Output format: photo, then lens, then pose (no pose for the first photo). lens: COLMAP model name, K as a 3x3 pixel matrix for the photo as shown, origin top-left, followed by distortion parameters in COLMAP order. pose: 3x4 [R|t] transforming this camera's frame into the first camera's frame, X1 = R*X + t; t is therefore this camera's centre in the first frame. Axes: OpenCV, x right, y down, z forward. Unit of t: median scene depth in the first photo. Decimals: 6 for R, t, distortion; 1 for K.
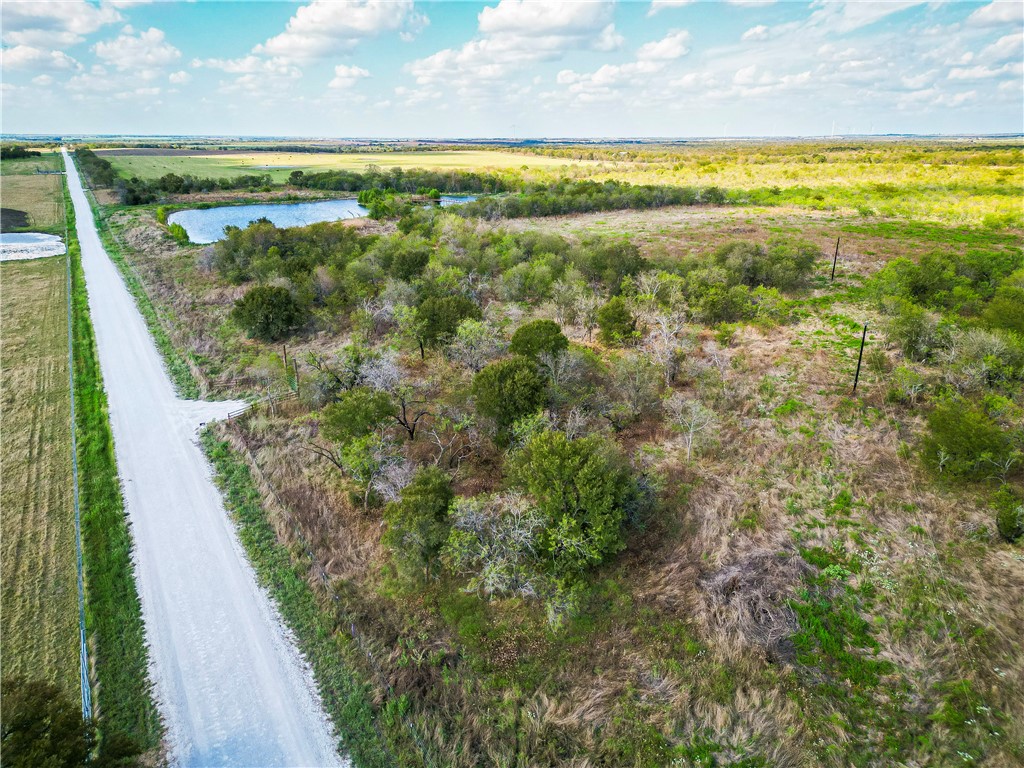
lens RADIAL K [[718.1, 0, 534.2], [0, 718.1, 386.8], [0, 0, 1]] dist [0.076393, -0.068466]
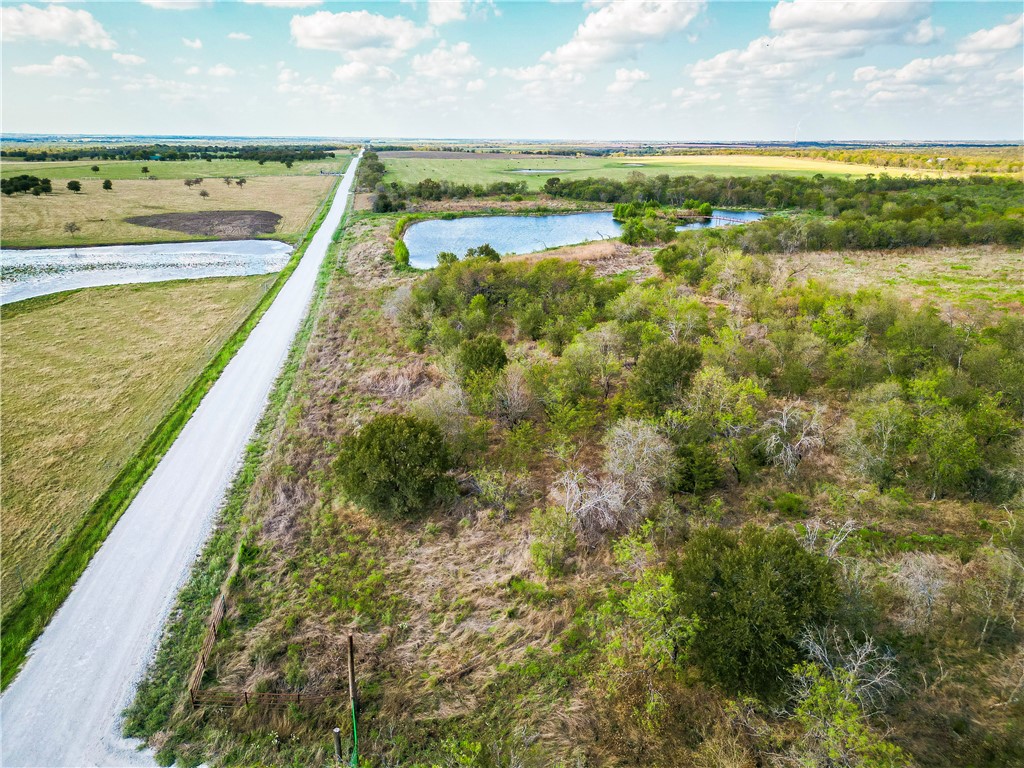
lens RADIAL K [[720.6, 0, 510.6], [0, 720.6, 376.5], [0, 0, 1]] dist [0.072630, -0.072688]
pose [[0.928979, 0.122534, -0.349262, -0.030471], [-0.128283, 0.991715, 0.006716, -0.052143], [0.347191, 0.038565, 0.937001, 0.147969]]
